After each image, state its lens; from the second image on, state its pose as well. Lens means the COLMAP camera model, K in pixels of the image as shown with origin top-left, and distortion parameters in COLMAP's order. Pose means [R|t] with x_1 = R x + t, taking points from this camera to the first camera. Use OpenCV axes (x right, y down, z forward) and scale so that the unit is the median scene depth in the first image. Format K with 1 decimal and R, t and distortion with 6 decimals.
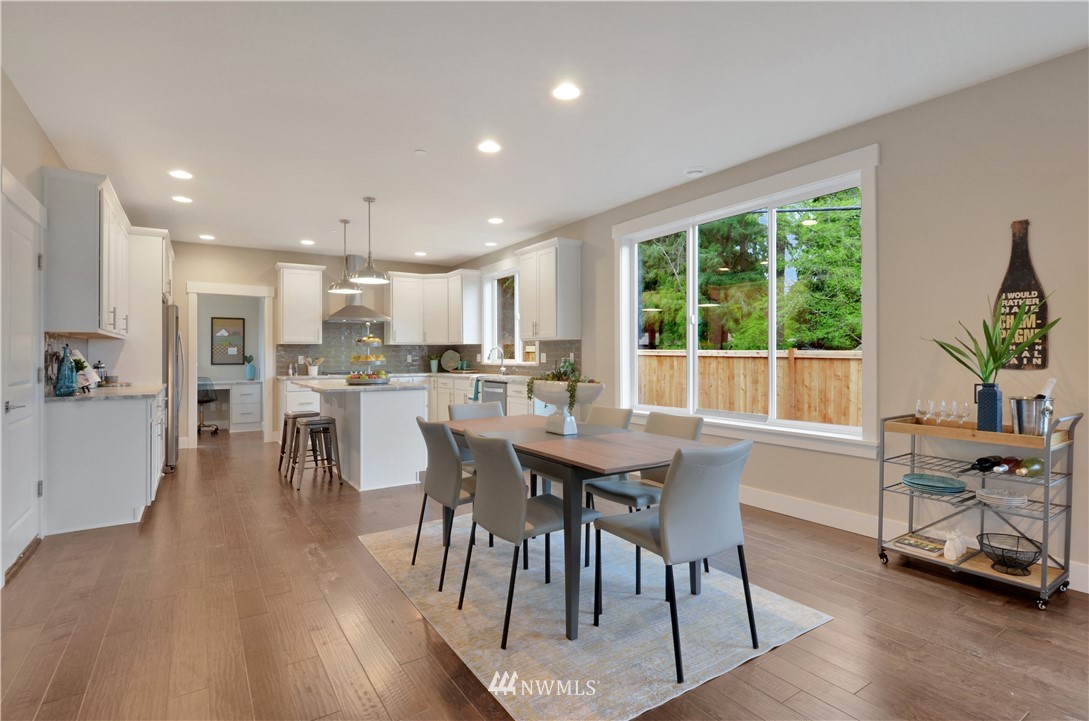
lens RADIAL K [[534.2, 0, 540.5], [0, 534.2, 366.5], [0, 0, 1]] dist [-0.022056, -0.003753]
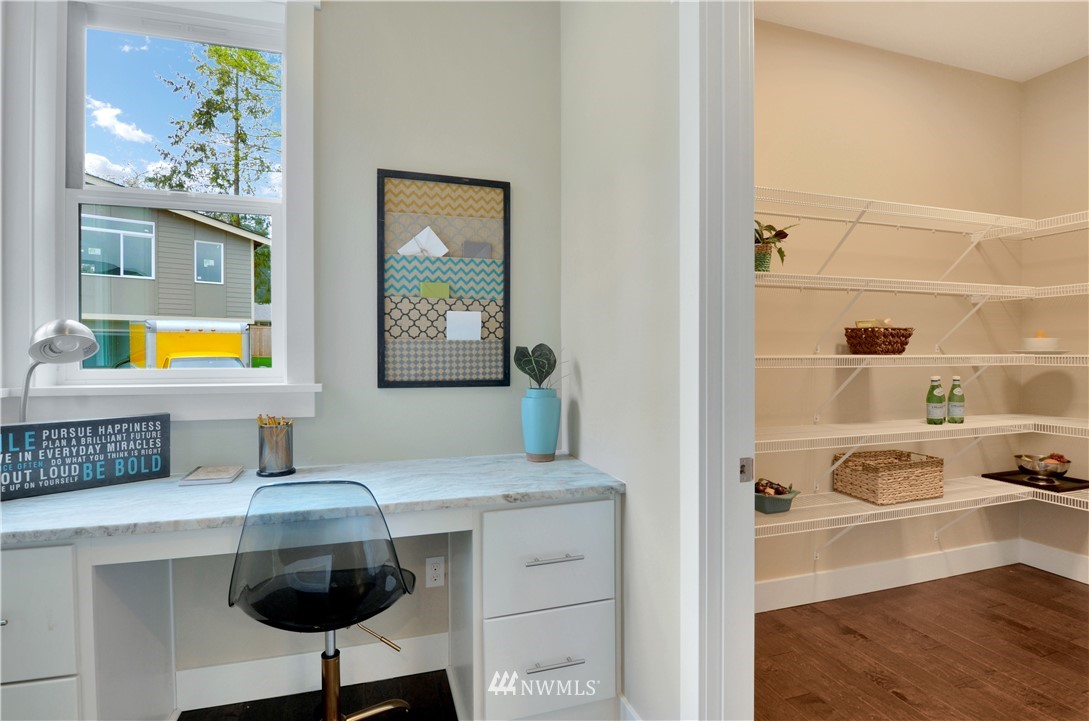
lens RADIAL K [[534.2, 0, 538.8], [0, 534.2, 354.7], [0, 0, 1]] dist [-0.022056, -0.003753]
pose [[0.959786, -0.001261, -0.280729, -0.487390], [0.000271, 0.999994, -0.003562, -0.015886], [0.280732, 0.003343, 0.959780, 0.792369]]
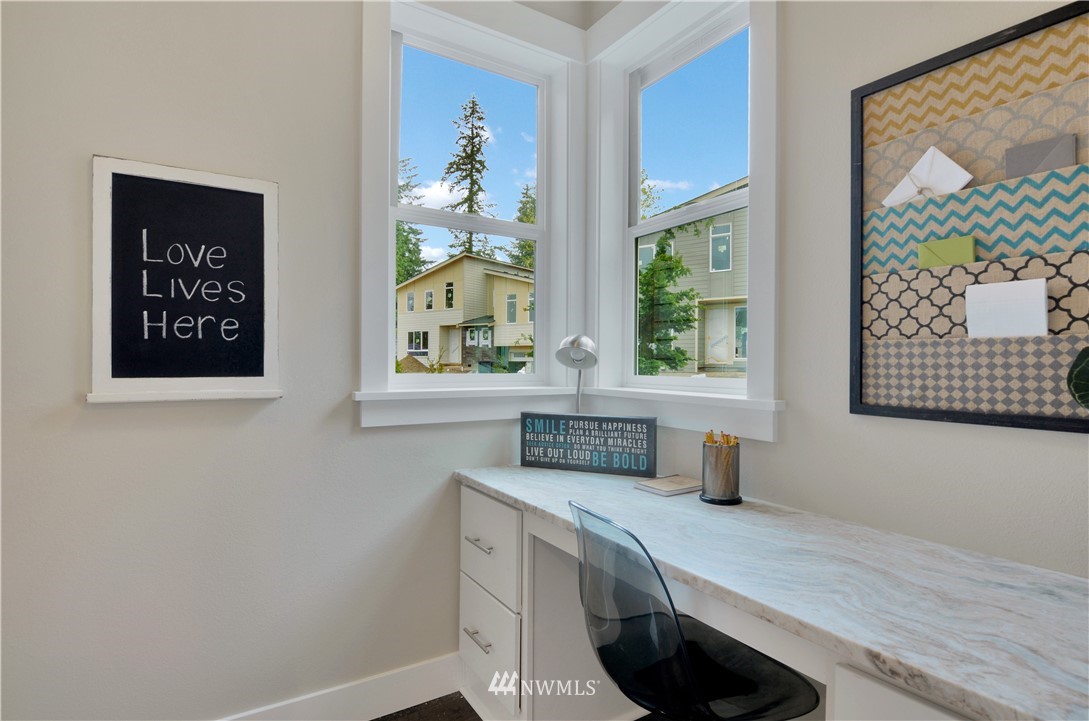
lens RADIAL K [[534.2, 0, 545.2], [0, 534.2, 363.9], [0, 0, 1]] dist [-0.022056, -0.003753]
pose [[-0.001969, -0.000908, -0.999998, -0.464843], [-0.014014, 0.999901, -0.000880, -0.015378], [0.999900, 0.014012, -0.001982, 0.899390]]
